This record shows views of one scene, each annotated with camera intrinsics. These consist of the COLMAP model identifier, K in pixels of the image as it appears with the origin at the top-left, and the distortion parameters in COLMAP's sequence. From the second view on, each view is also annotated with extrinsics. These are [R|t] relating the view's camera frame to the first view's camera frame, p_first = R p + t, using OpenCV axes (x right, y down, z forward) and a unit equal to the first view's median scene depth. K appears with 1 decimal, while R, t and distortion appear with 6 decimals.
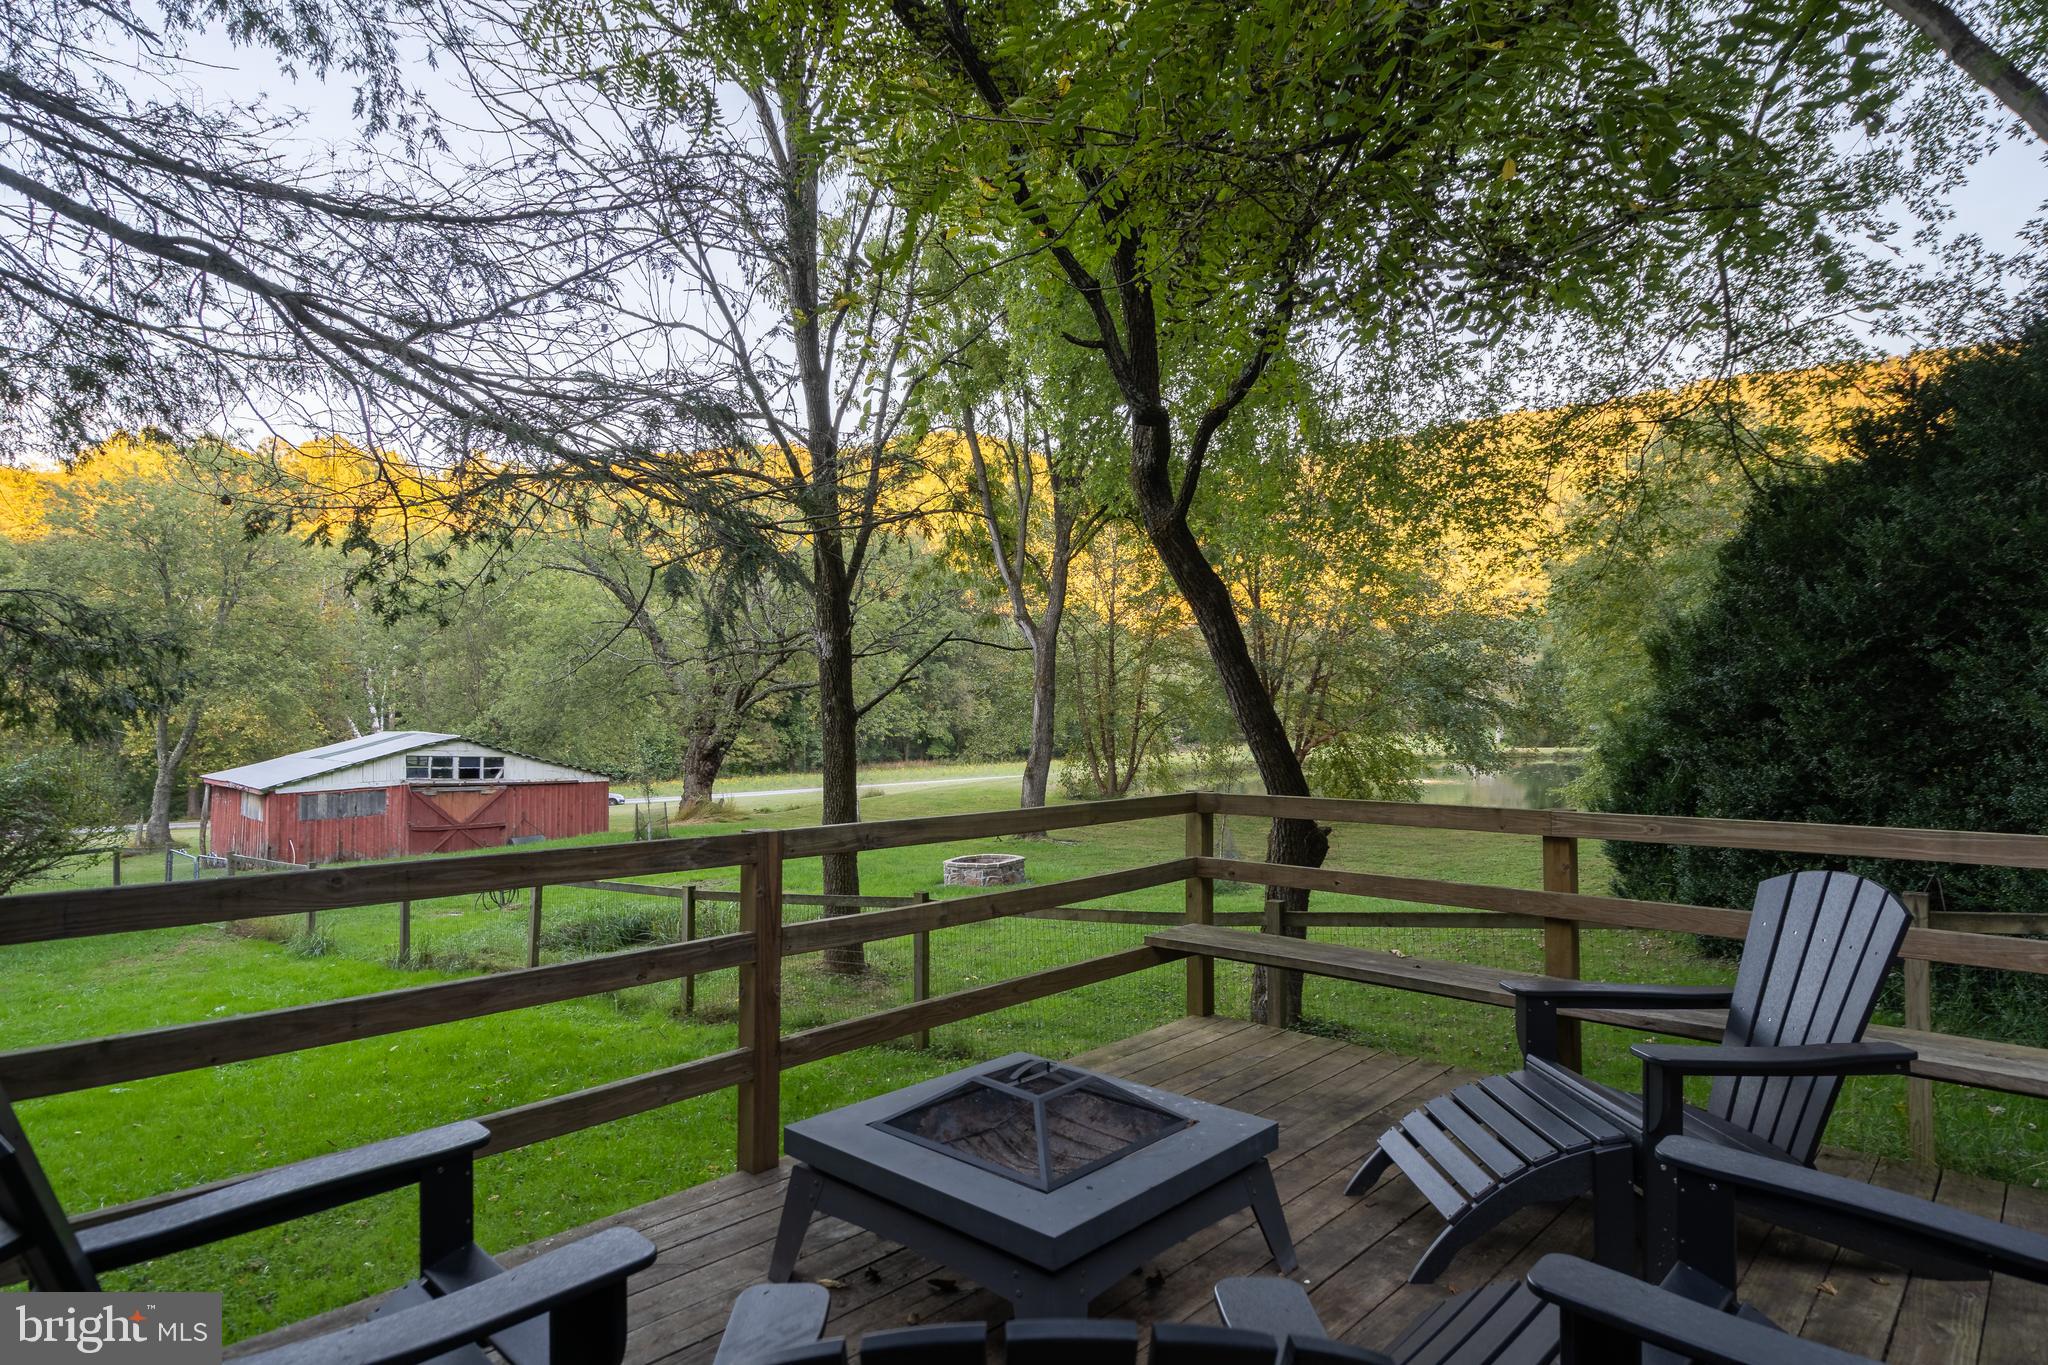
lens RADIAL K [[1168.1, 0, 1034.9], [0, 1168.1, 670.6], [0, 0, 1]] dist [-0.002598, 0.000023]
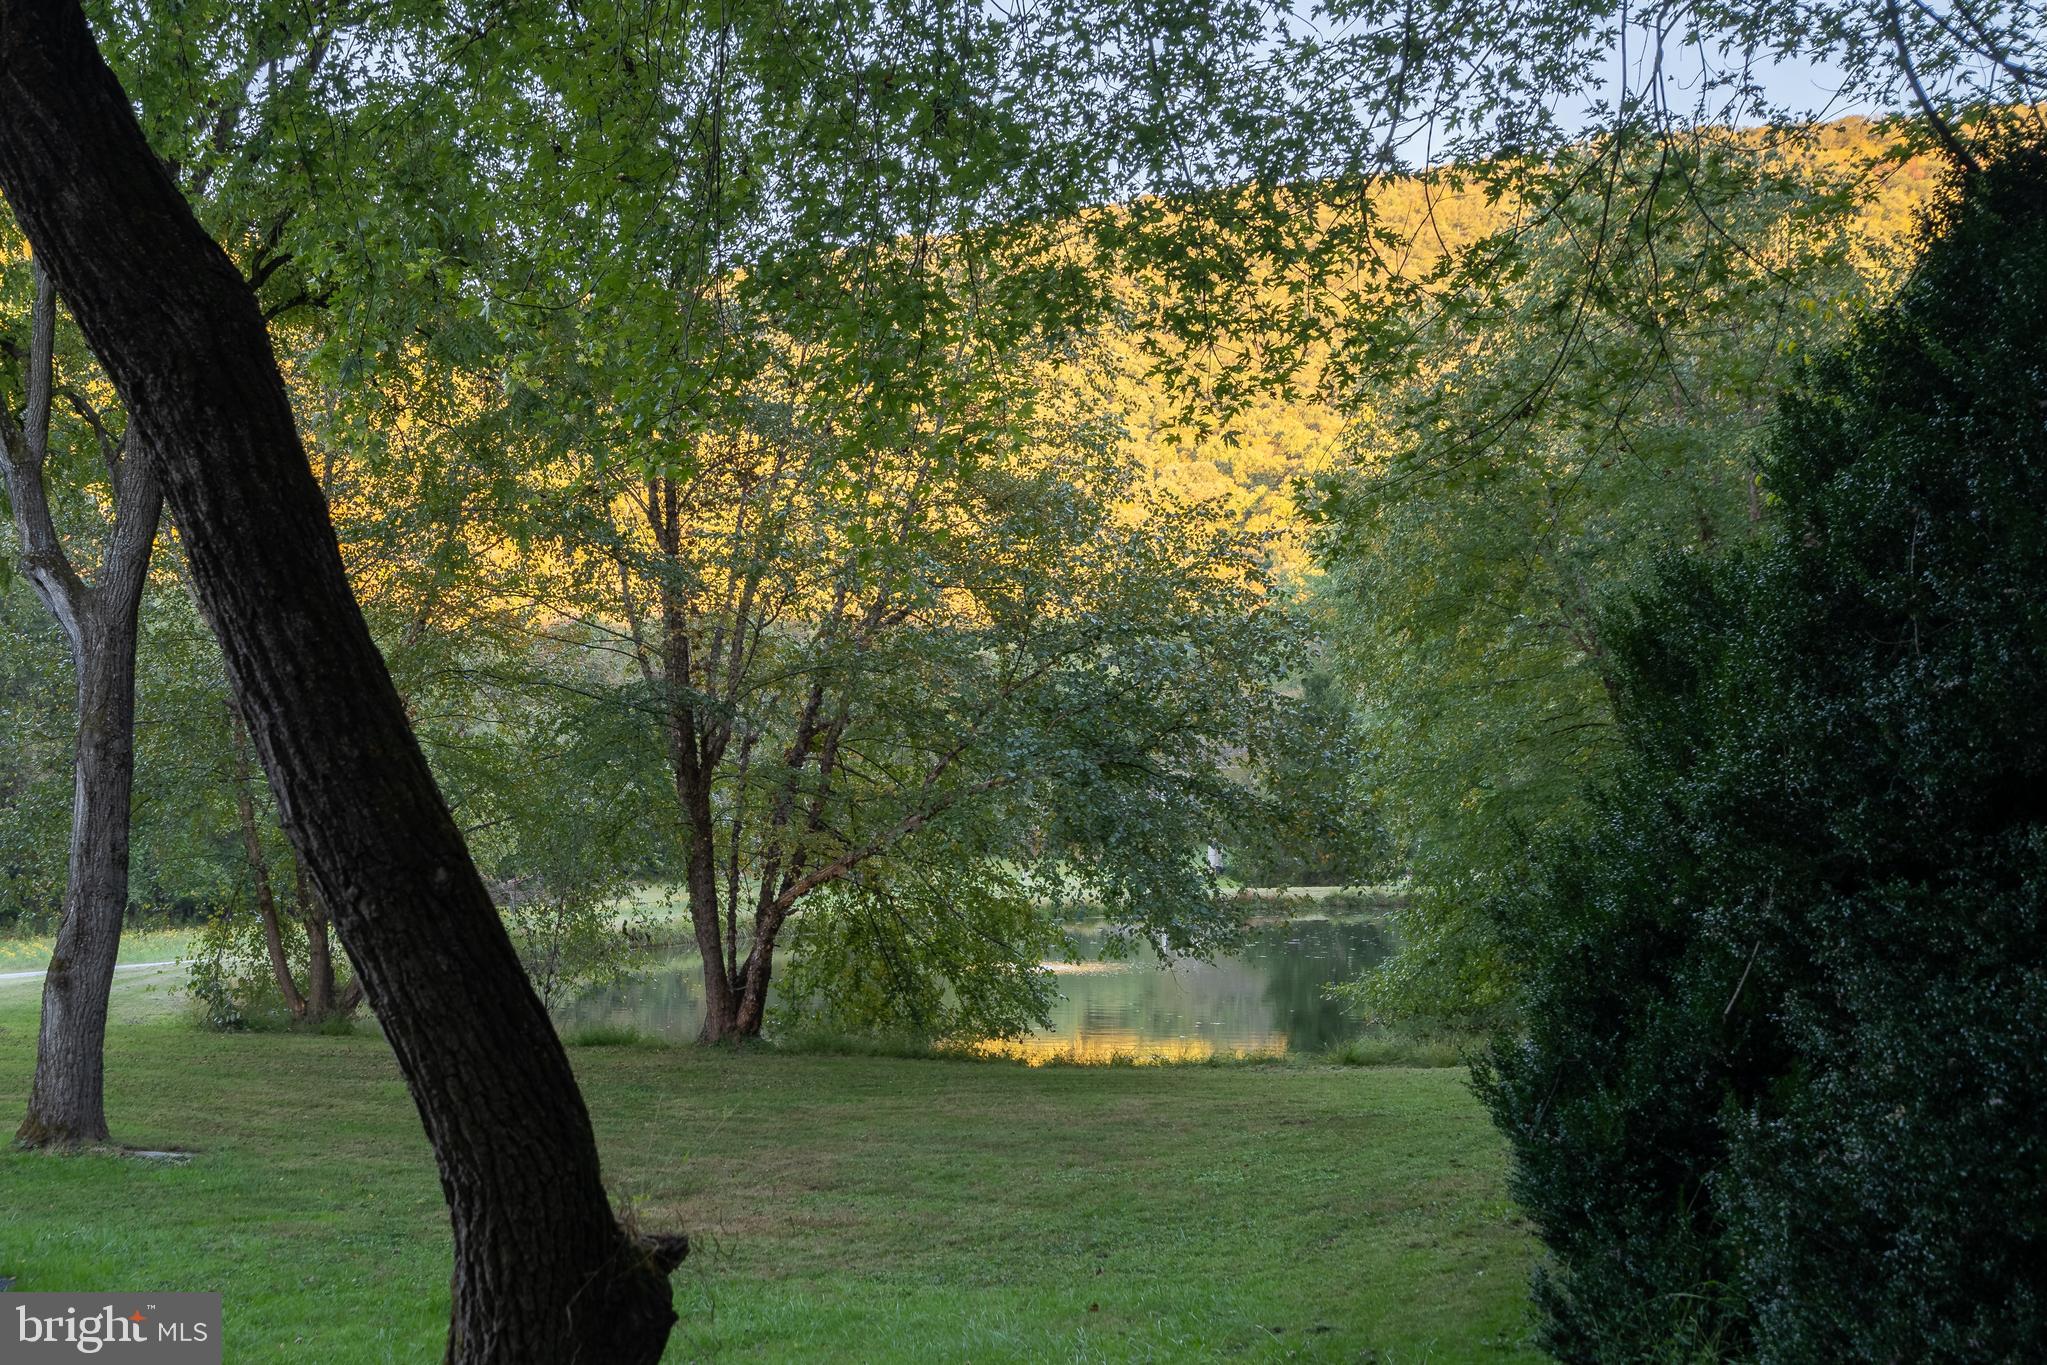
lens RADIAL K [[2069.6, 0, 1024.2], [0, 2069.6, 685.0], [0, 0, 1]] dist [0.008021, 0.000000]
pose [[0.956224, 0.015524, 0.292223, 0.100698], [-0.007891, 0.999597, -0.027280, 0.010868], [-0.292529, 0.023780, 0.955961, 0.281311]]
